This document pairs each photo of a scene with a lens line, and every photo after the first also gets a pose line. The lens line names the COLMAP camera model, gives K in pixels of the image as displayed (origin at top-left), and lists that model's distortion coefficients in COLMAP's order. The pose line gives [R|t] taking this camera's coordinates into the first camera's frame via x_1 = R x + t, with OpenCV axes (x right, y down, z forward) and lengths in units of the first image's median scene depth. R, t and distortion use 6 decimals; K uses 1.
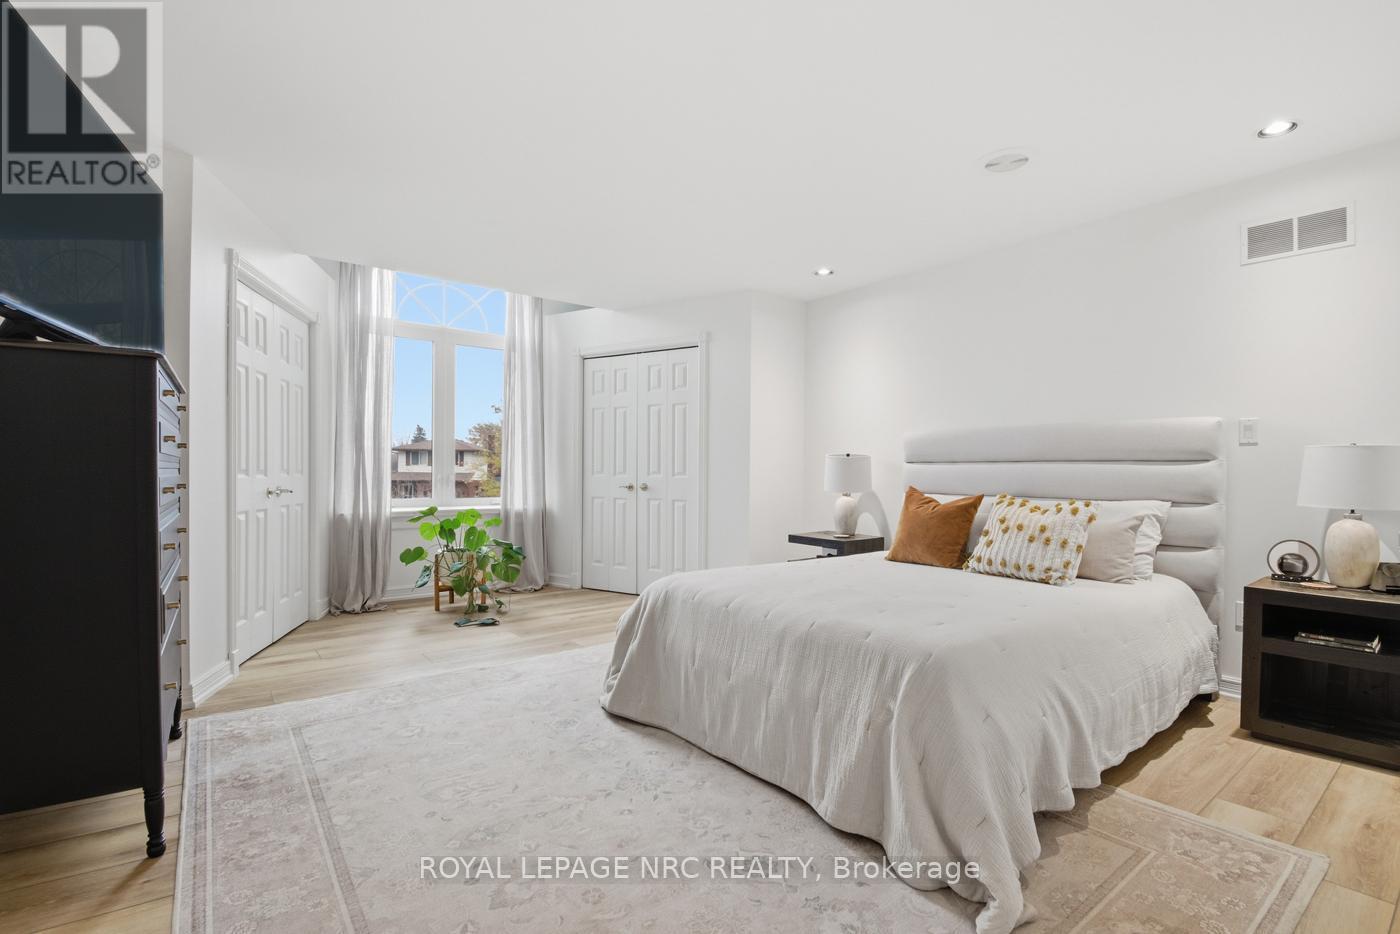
lens RADIAL K [[645.2, 0, 711.3], [0, 645.2, 466.6], [0, 0, 1]] dist [-0.000455, -0.007709]
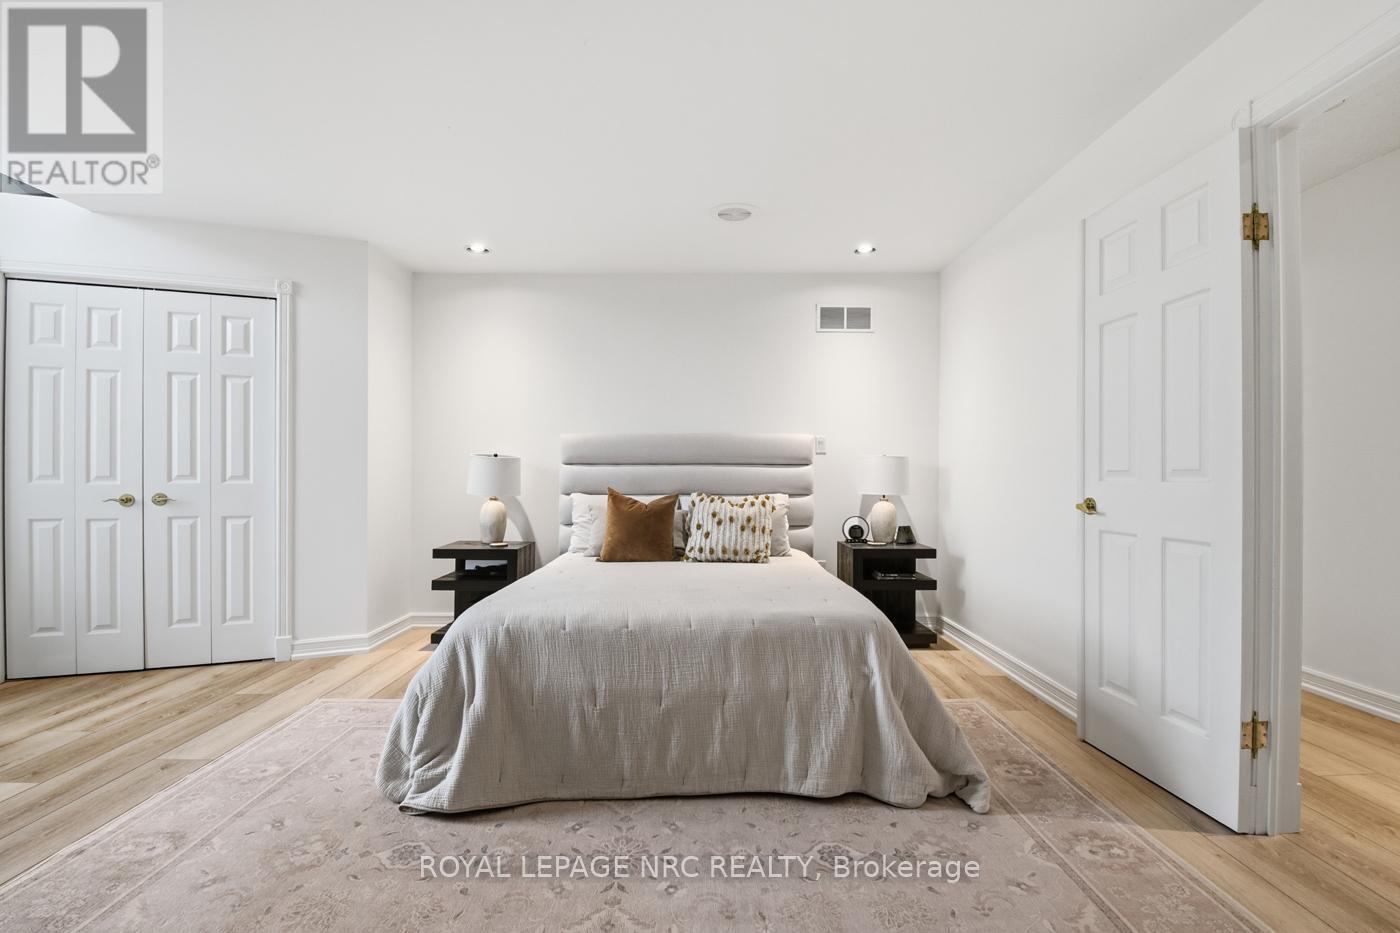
lens RADIAL K [[645.2, 0, 710.2], [0, 645.2, 466.1], [0, 0, 1]] dist [-0.000455, -0.007709]
pose [[0.603165, 0.004900, 0.797601, -0.506211], [-0.001911, 0.999987, -0.004698, 0.001371], [-0.797614, 0.001310, 0.603167, 0.313523]]
